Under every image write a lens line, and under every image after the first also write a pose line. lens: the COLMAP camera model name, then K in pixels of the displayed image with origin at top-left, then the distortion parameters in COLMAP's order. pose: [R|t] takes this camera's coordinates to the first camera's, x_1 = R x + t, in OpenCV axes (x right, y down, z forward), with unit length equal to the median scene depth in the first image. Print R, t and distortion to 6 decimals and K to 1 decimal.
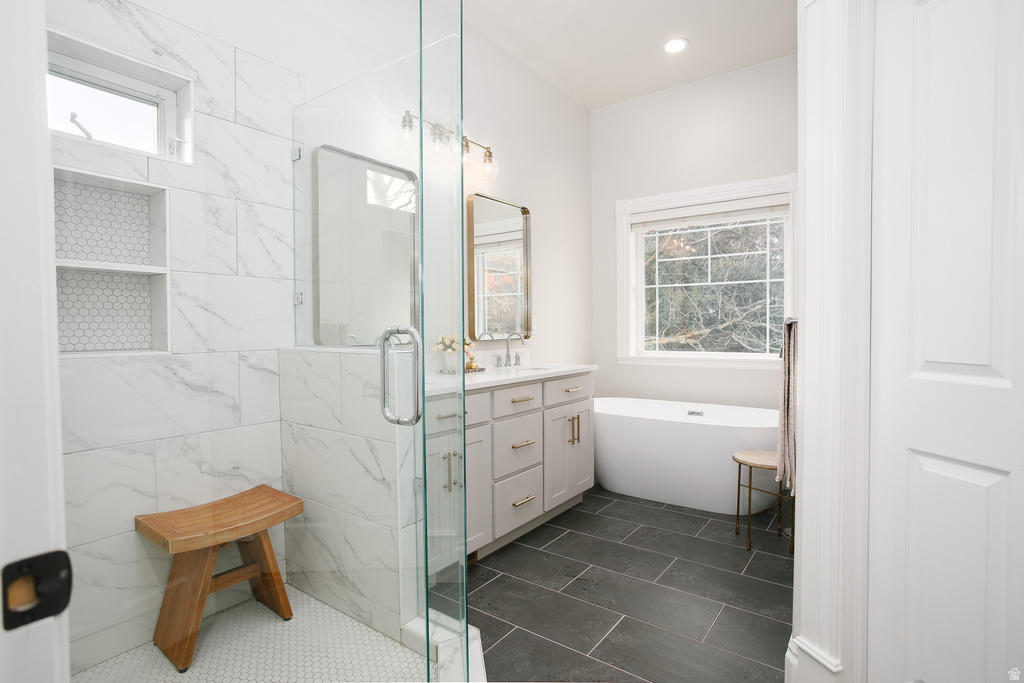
lens RADIAL K [[523.2, 0, 510.7], [0, 523.2, 340.9], [0, 0, 1]] dist [-0.029160, -0.000519]
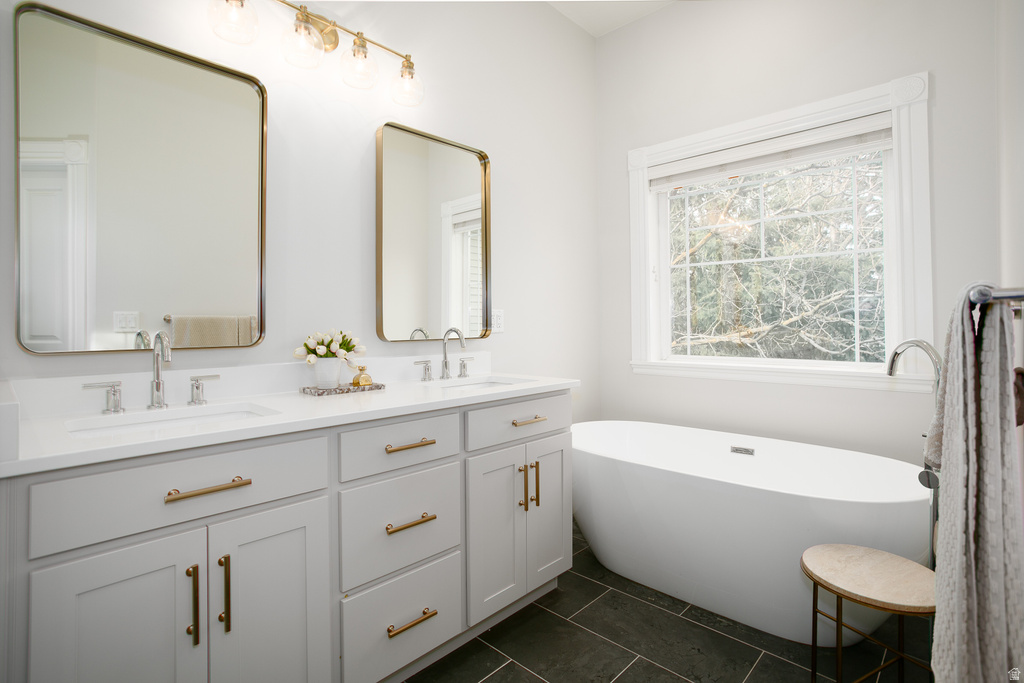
lens RADIAL K [[500.8, 0, 500.6], [0, 500.8, 320.8], [0, 0, 1]] dist [-0.027341, 0.001843]
pose [[0.989916, -0.000730, -0.141653, 0.152177], [-0.004030, 0.999437, -0.033310, -0.004962], [0.141597, 0.033545, 0.989356, 0.354426]]
